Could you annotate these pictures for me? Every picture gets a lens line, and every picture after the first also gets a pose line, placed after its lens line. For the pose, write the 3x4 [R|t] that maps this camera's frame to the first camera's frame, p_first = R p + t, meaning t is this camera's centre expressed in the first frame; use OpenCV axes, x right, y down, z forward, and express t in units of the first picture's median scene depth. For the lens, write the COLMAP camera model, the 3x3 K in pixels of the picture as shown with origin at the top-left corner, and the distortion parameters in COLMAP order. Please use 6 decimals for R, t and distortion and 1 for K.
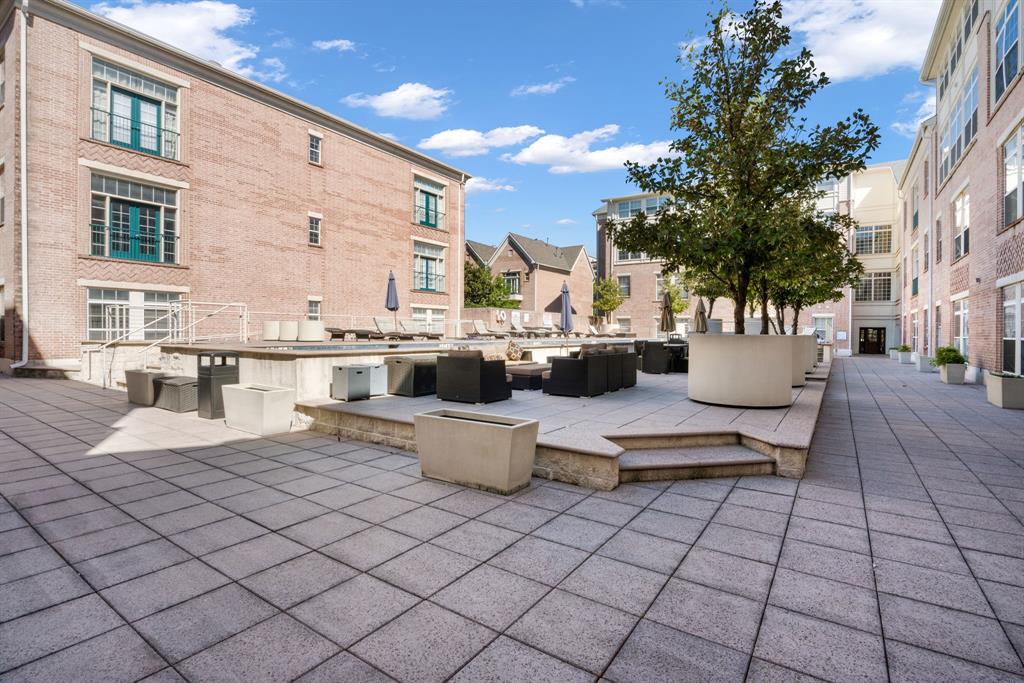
lens RADIAL K [[482.1, 0, 513.9], [0, 482.1, 337.6], [0, 0, 1]] dist [-0.003539, 0.000603]
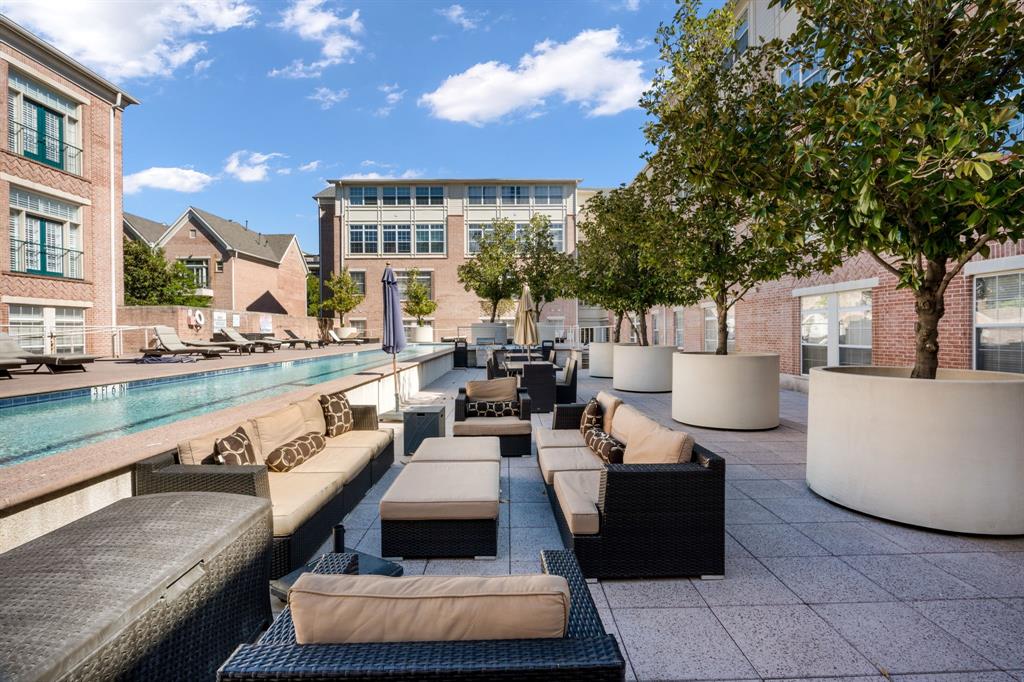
lens RADIAL K [[463.0, 0, 516.0], [0, 463.0, 334.4], [0, 0, 1]] dist [-0.009431, 0.000095]
pose [[0.809966, -0.018906, 0.586172, -0.042612], [0.021393, 0.999768, 0.002685, -0.014628], [-0.586087, 0.010365, 0.810182, 0.212946]]
